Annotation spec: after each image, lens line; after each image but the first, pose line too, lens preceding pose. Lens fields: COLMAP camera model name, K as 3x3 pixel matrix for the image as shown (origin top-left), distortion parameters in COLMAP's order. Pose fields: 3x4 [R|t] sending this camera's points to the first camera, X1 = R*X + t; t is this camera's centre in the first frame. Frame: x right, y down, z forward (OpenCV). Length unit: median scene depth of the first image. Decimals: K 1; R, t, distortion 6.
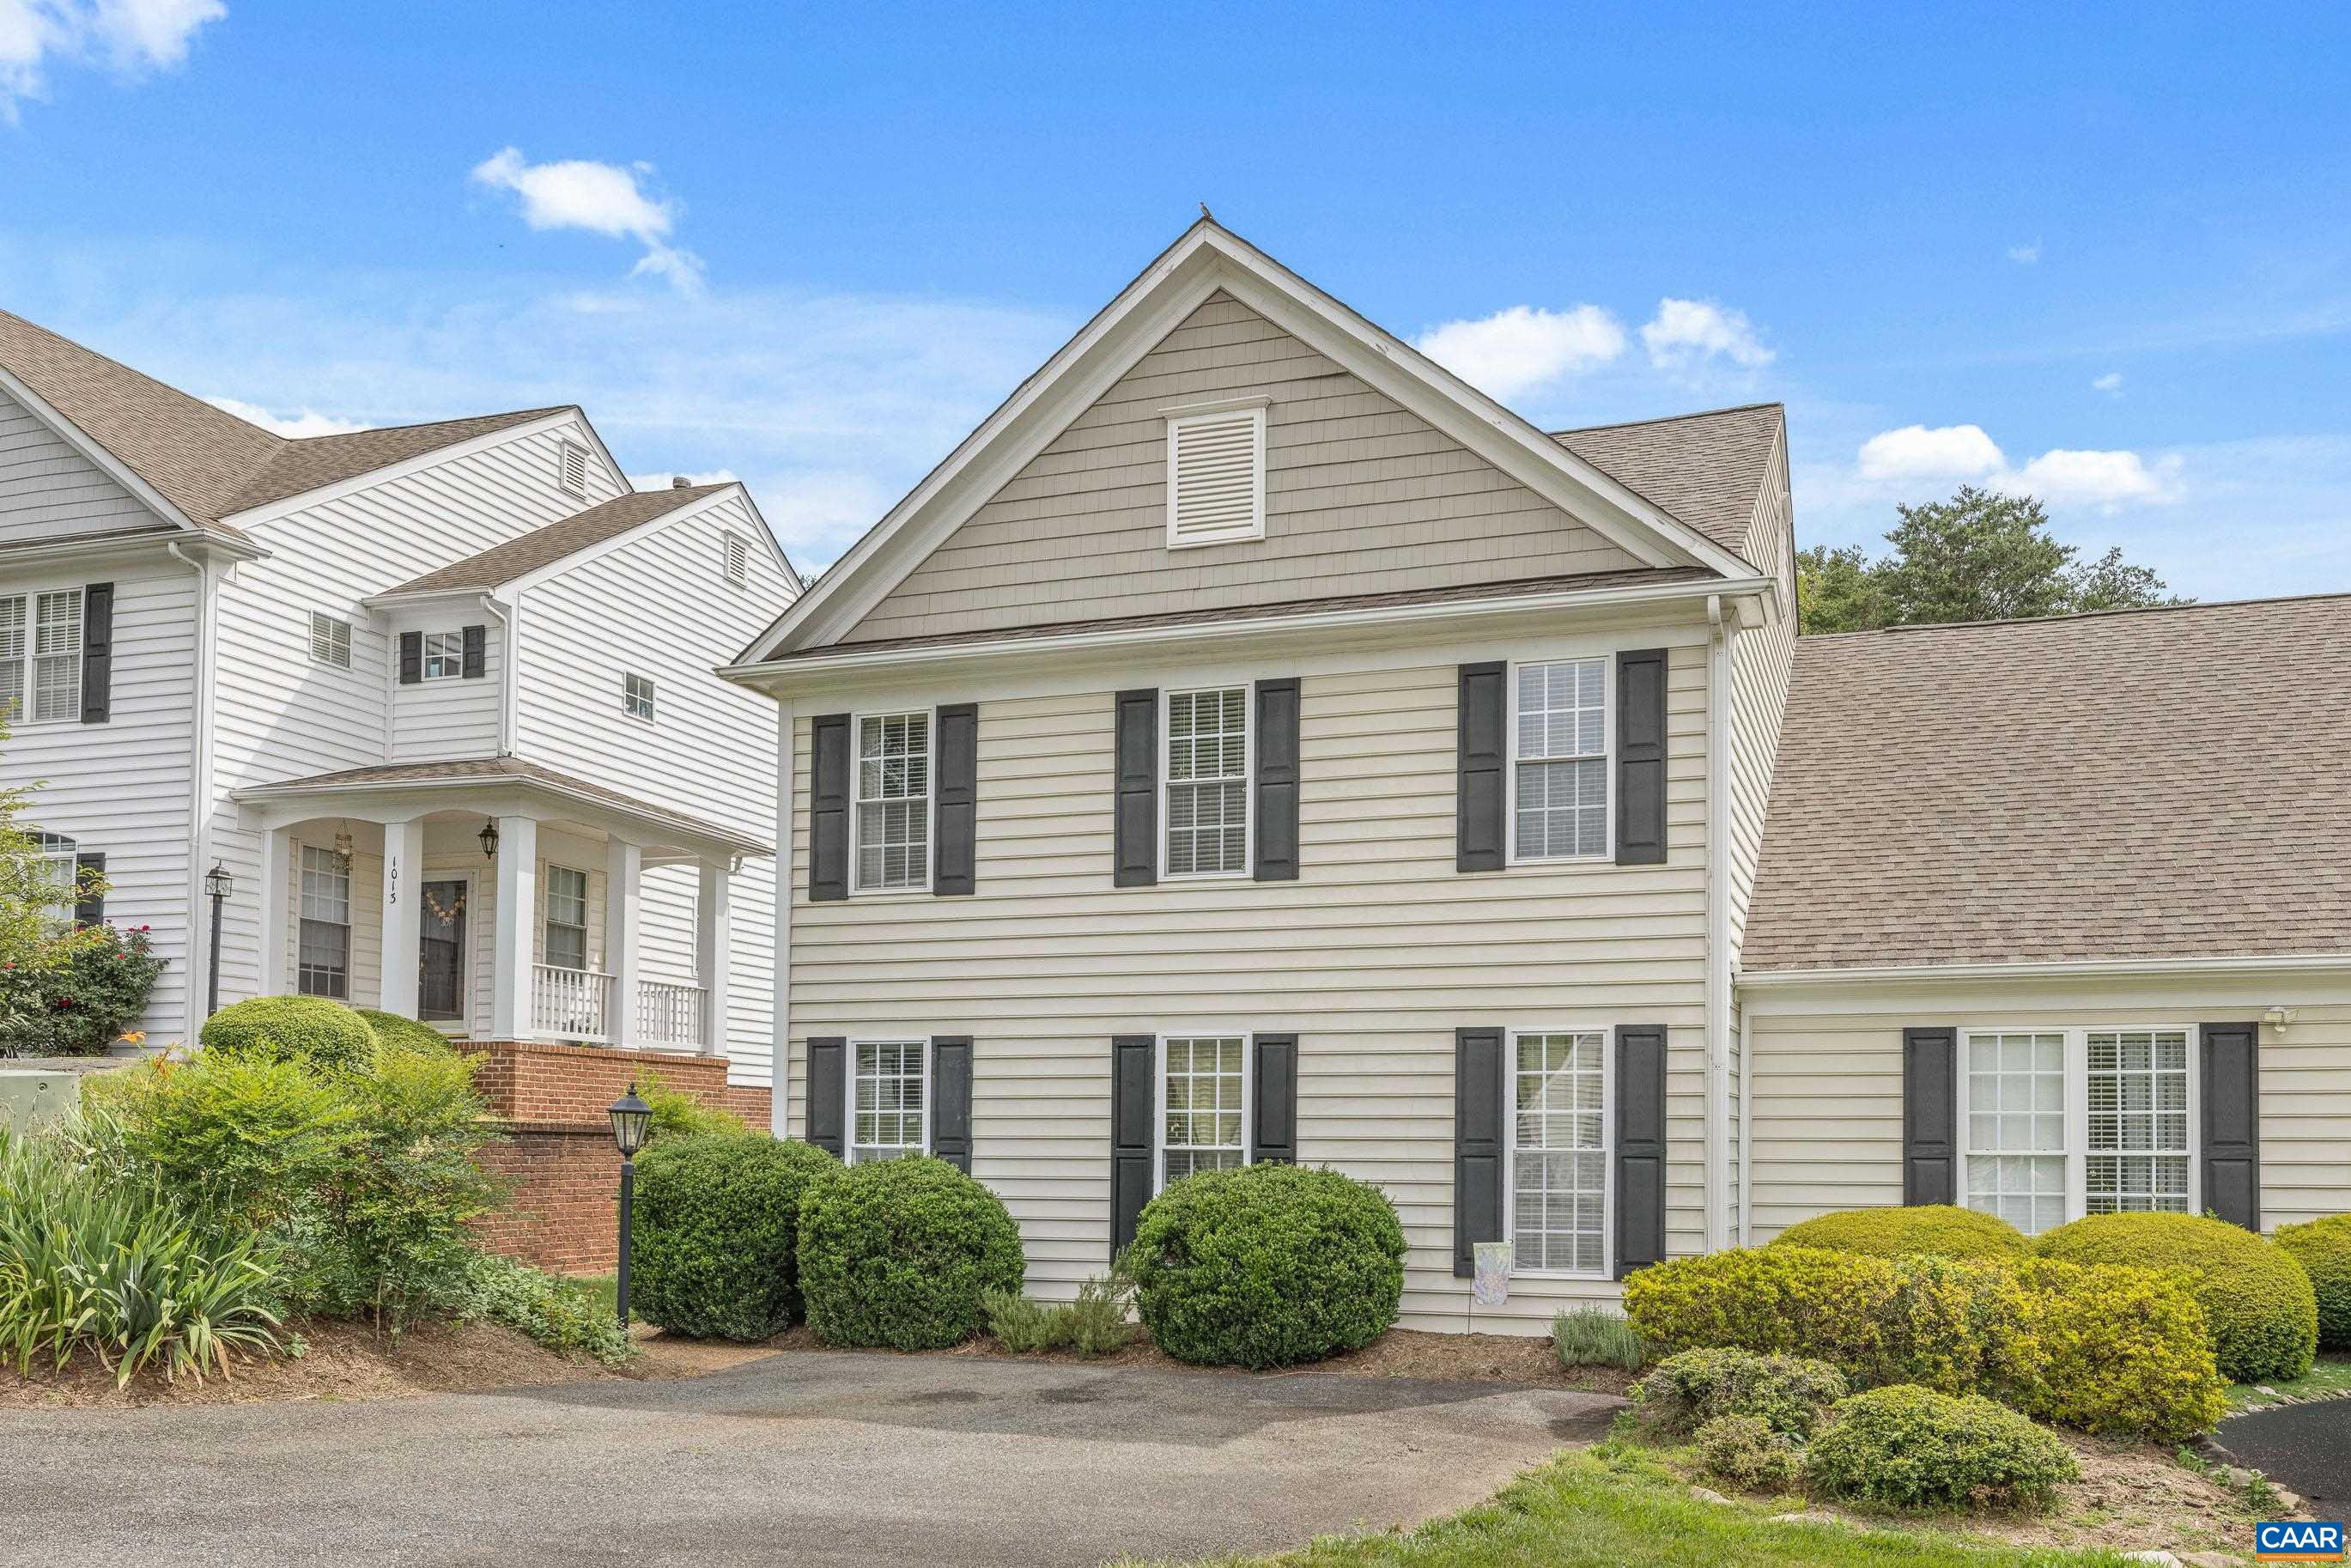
lens RADIAL K [[1524.9, 0, 1459.6], [0, 1524.9, 1095.2], [0, 0, 1]] dist [0.002547, -0.000374]
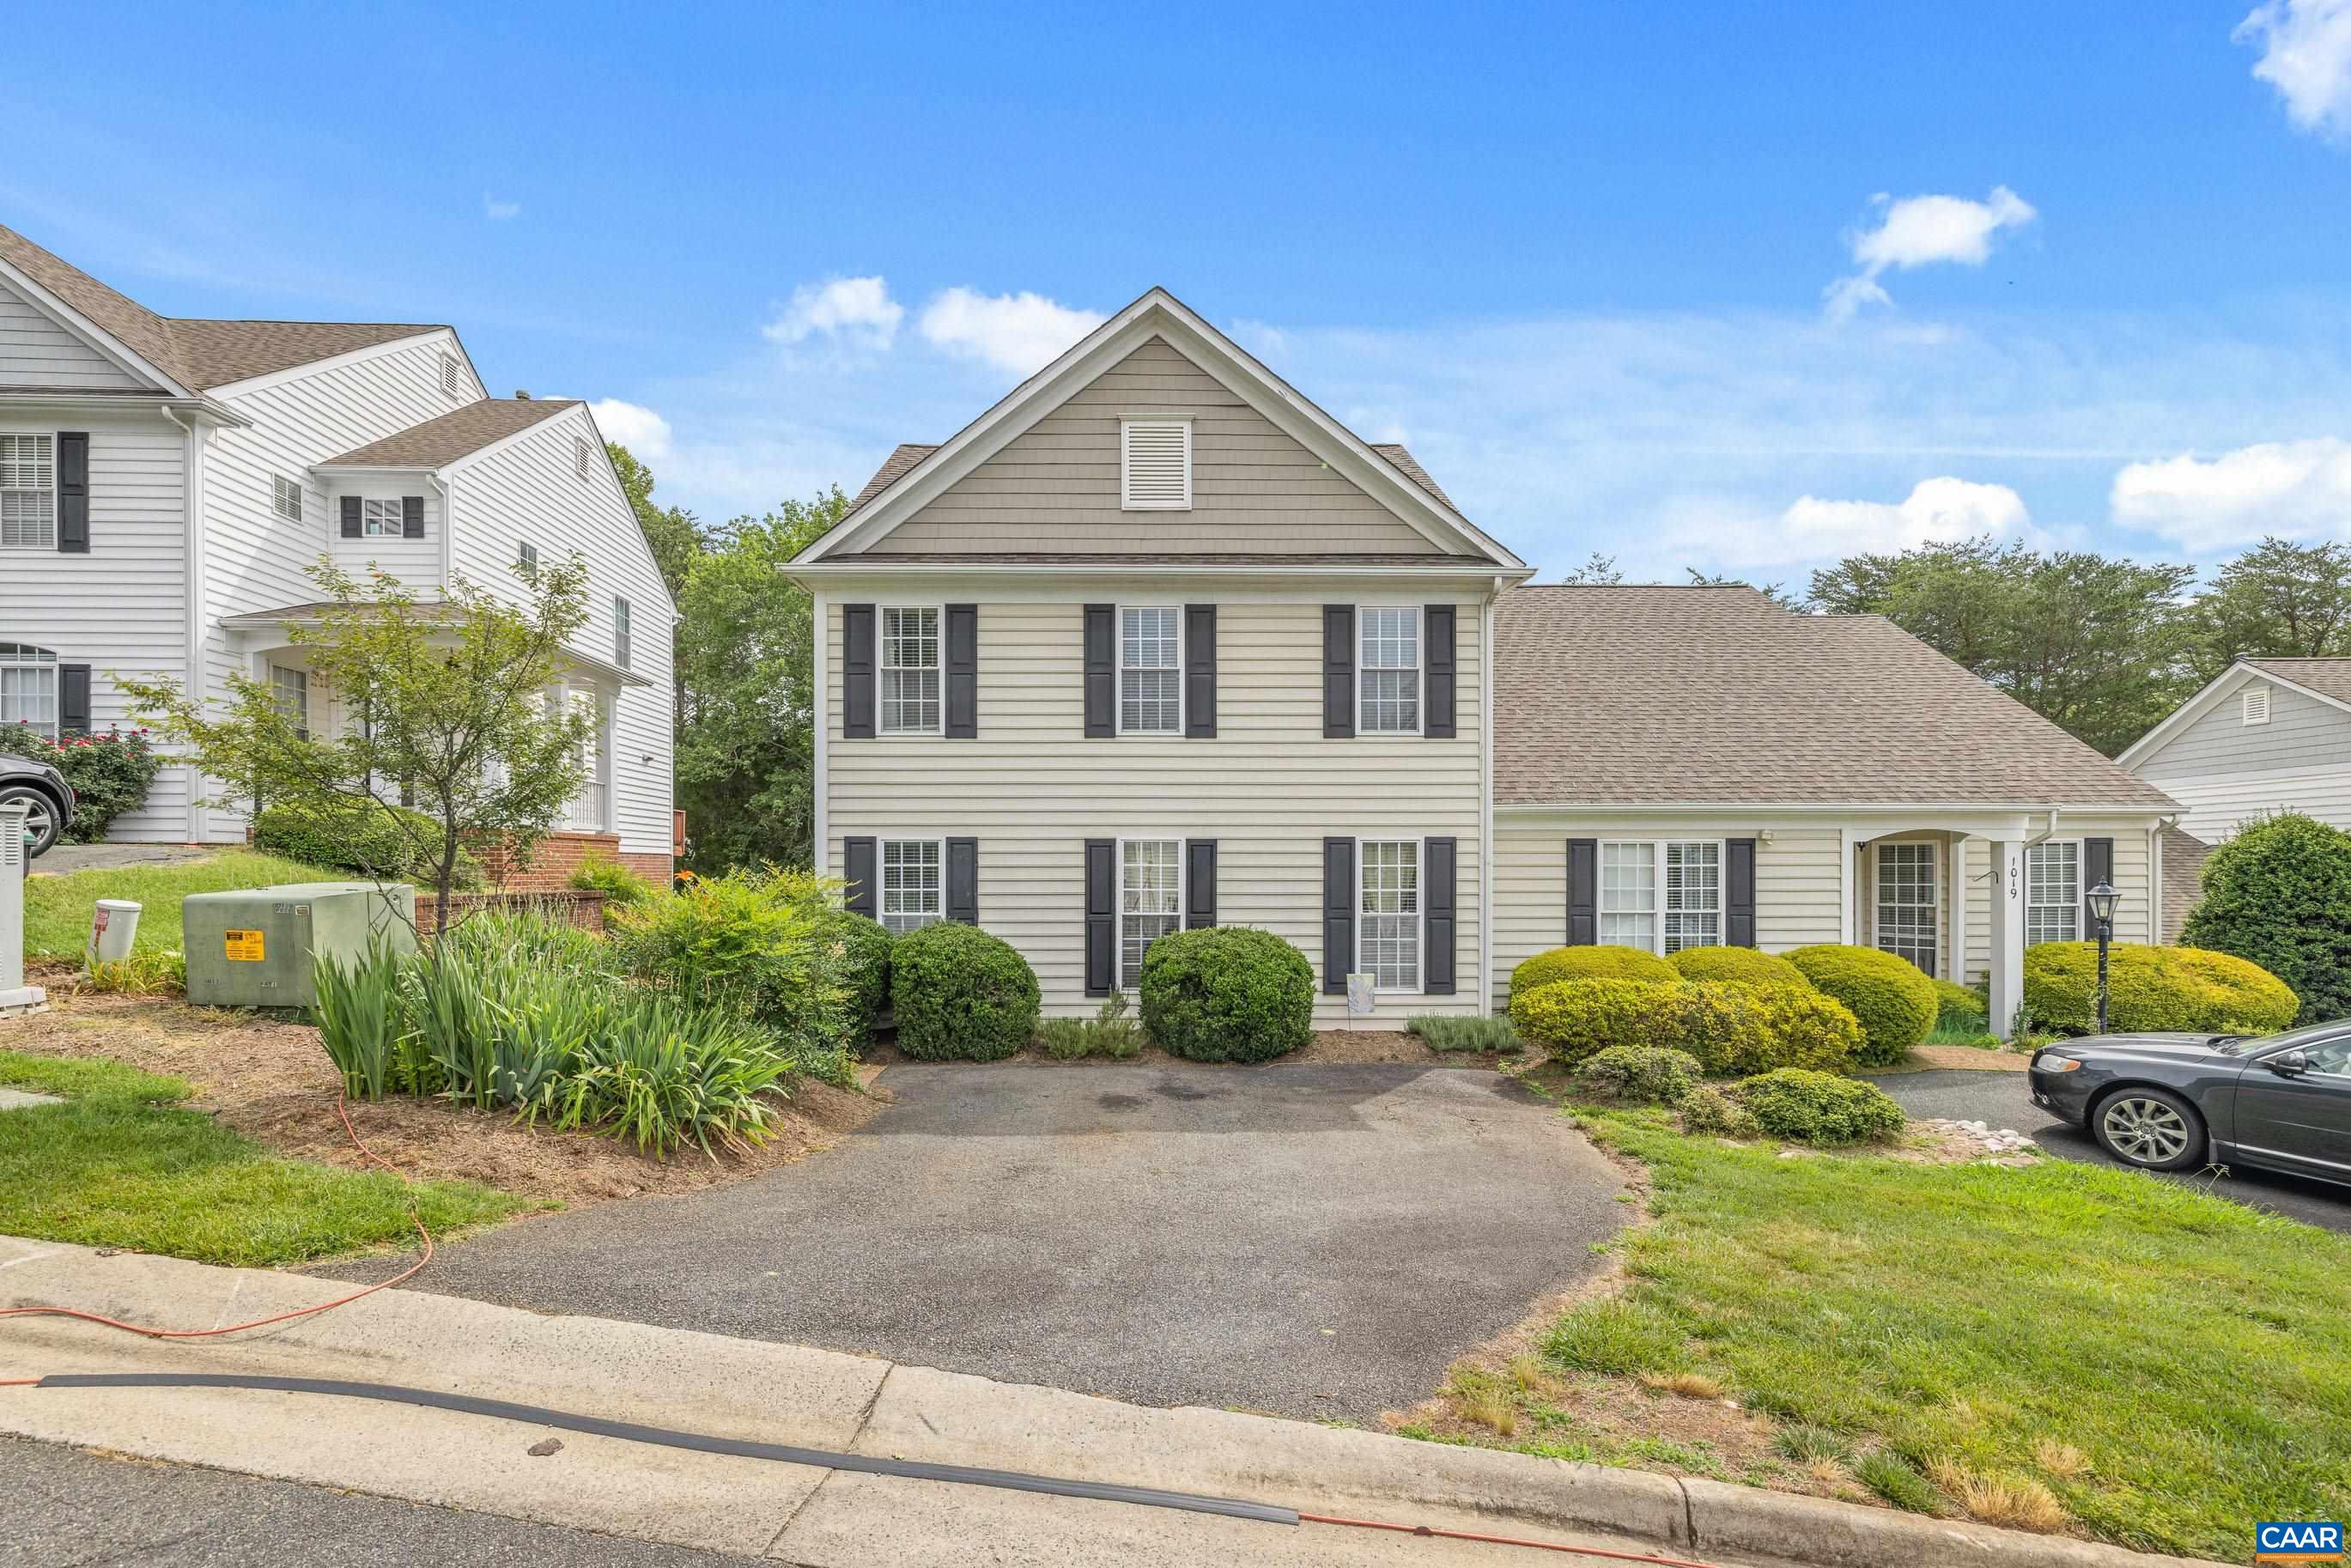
lens RADIAL K [[950.5, 0, 1139.2], [0, 950.5, 865.6], [0, 0, 1]] dist [0.002495, 0.000312]
pose [[0.963914, -0.004178, 0.266183, -0.429898], [-0.004516, 0.999476, 0.032043, -0.043483], [-0.266177, -0.032089, 0.963390, 0.098180]]
